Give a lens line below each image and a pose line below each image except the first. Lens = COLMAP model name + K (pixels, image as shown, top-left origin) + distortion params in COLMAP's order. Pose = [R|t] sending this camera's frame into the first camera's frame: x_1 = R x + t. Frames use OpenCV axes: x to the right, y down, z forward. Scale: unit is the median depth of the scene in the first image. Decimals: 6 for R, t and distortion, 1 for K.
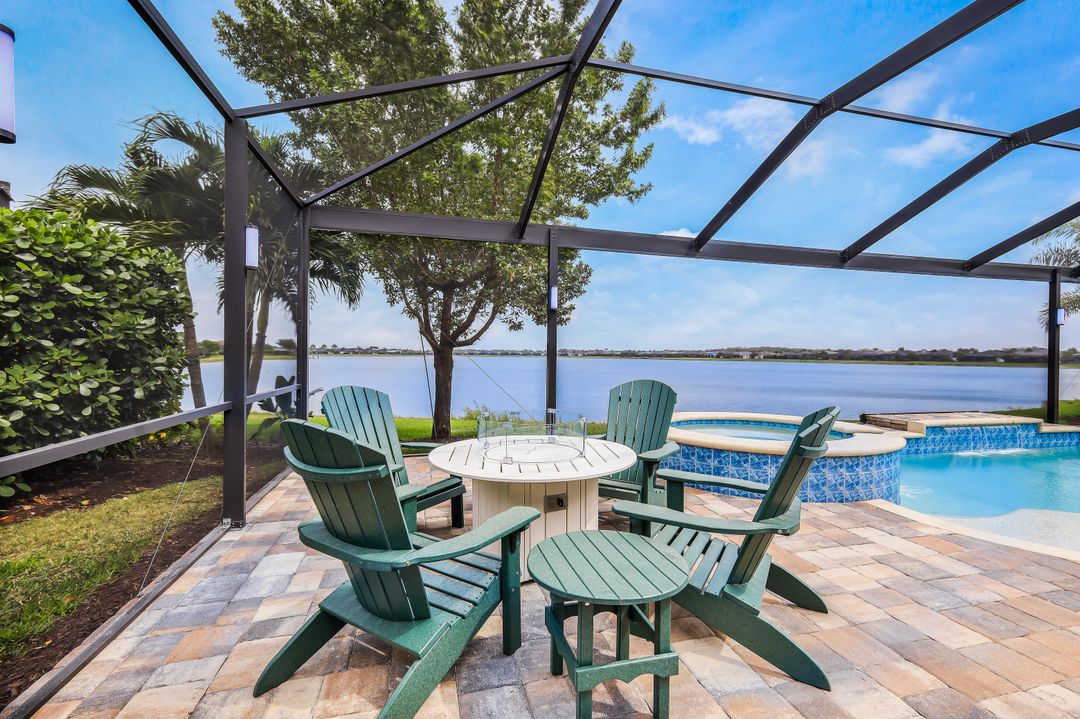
lens RADIAL K [[490.2, 0, 516.6], [0, 490.2, 348.9], [0, 0, 1]] dist [0.011712, -0.000491]
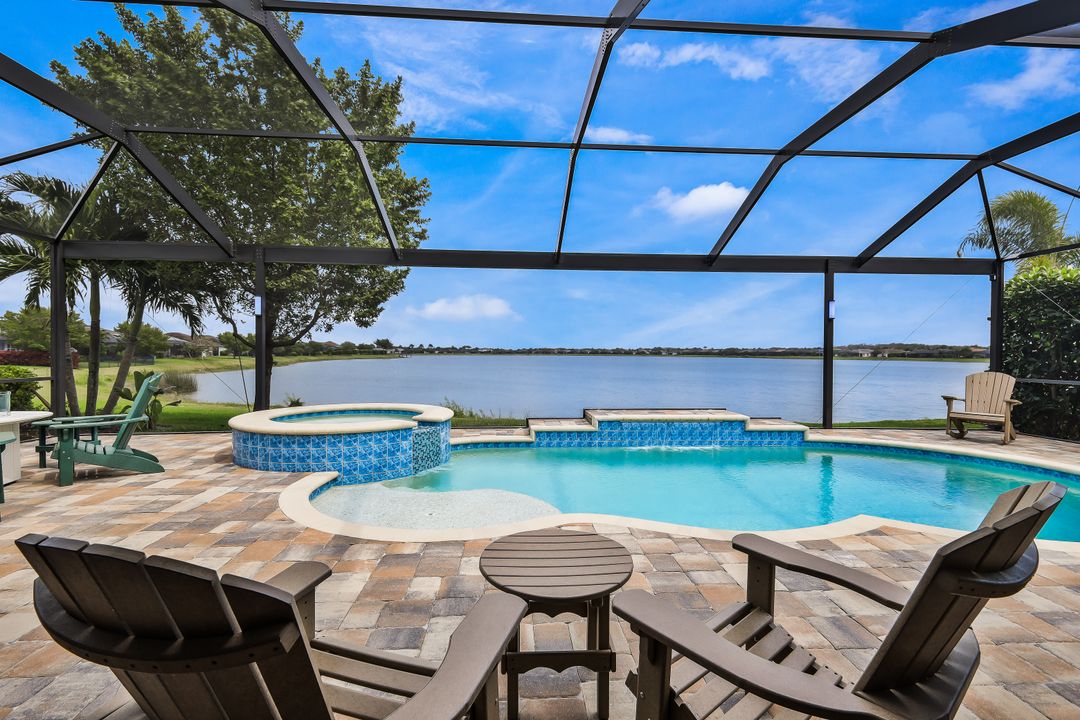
lens RADIAL K [[490.2, 0, 538.7], [0, 490.2, 357.7], [0, 0, 1]] dist [0.011712, -0.000491]
pose [[0.978876, -0.001471, -0.204451, 0.817645], [0.005612, 0.999791, 0.019678, 0.002797], [0.204379, -0.020409, 0.978679, -0.033343]]
